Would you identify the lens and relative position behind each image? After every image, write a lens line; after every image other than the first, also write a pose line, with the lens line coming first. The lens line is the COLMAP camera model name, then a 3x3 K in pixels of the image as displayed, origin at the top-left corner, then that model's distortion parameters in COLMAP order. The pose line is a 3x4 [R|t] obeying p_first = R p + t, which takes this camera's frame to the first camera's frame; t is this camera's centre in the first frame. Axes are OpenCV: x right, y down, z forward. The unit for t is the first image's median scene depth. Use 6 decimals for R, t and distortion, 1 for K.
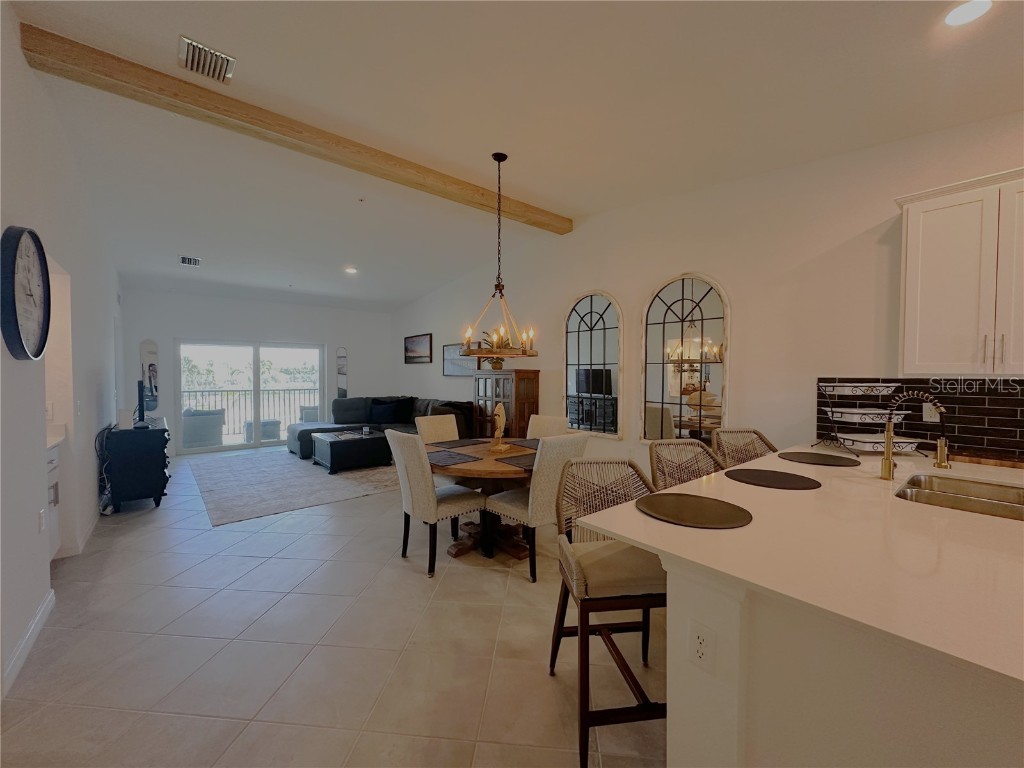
lens RADIAL K [[424.1, 0, 512.0], [0, 424.1, 384.0], [0, 0, 1]] dist [-0.001867, -0.000207]
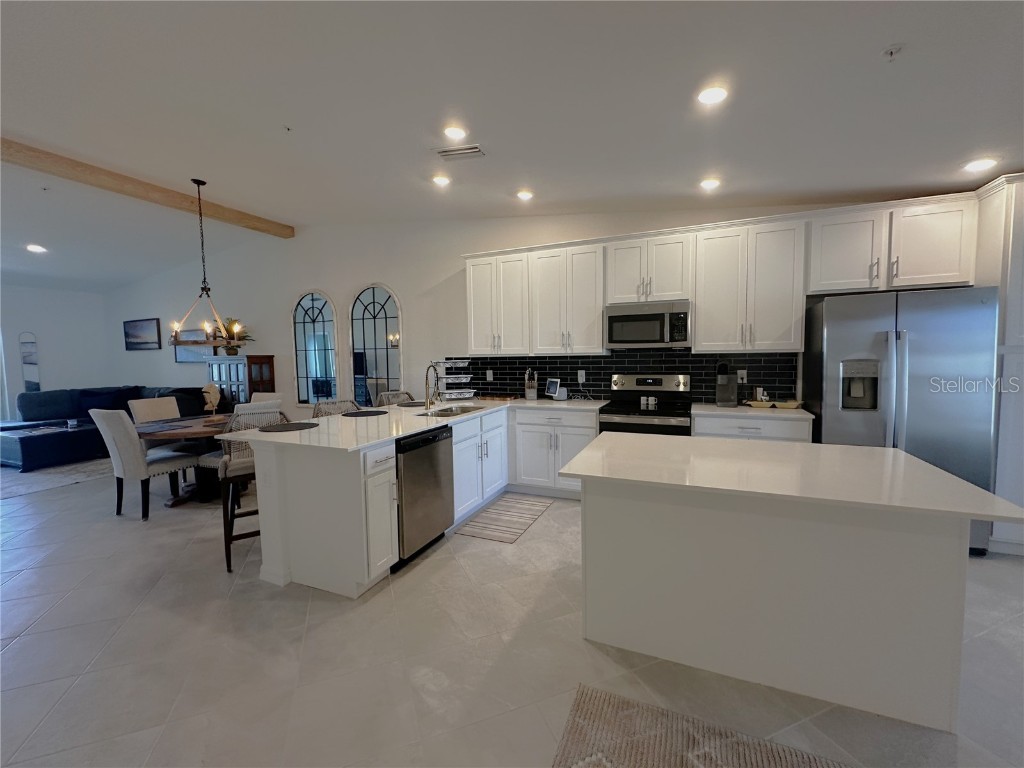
lens RADIAL K [[424.1, 0, 512.0], [0, 424.1, 384.0], [0, 0, 1]] dist [-0.001867, -0.000207]
pose [[0.890849, -0.048690, 0.451683, 0.124389], [0.030107, 0.998382, 0.048242, 0.008930], [-0.453301, -0.029377, 0.890873, -0.325948]]
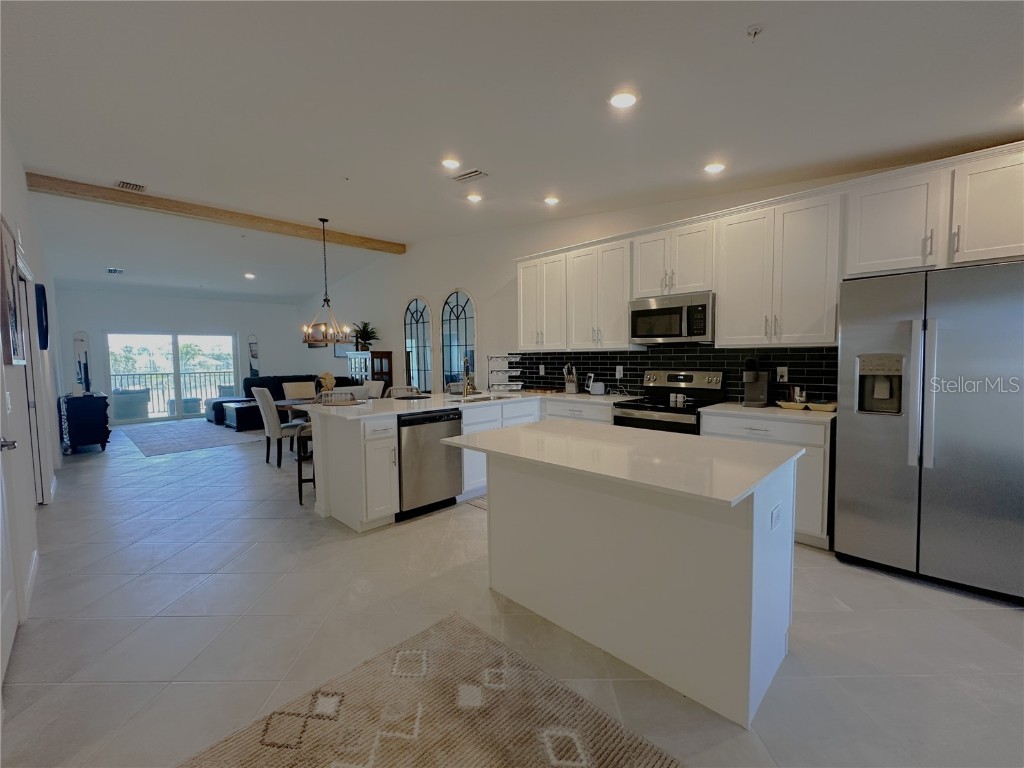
lens RADIAL K [[430.1, 0, 499.9], [0, 430.1, 383.6], [0, 0, 1]] dist [-0.001251, -0.000297]
pose [[0.995568, -0.021493, 0.091559, 0.303863], [0.017769, 0.998989, 0.041299, 0.021752], [-0.092355, -0.039489, 0.994943, -0.459989]]
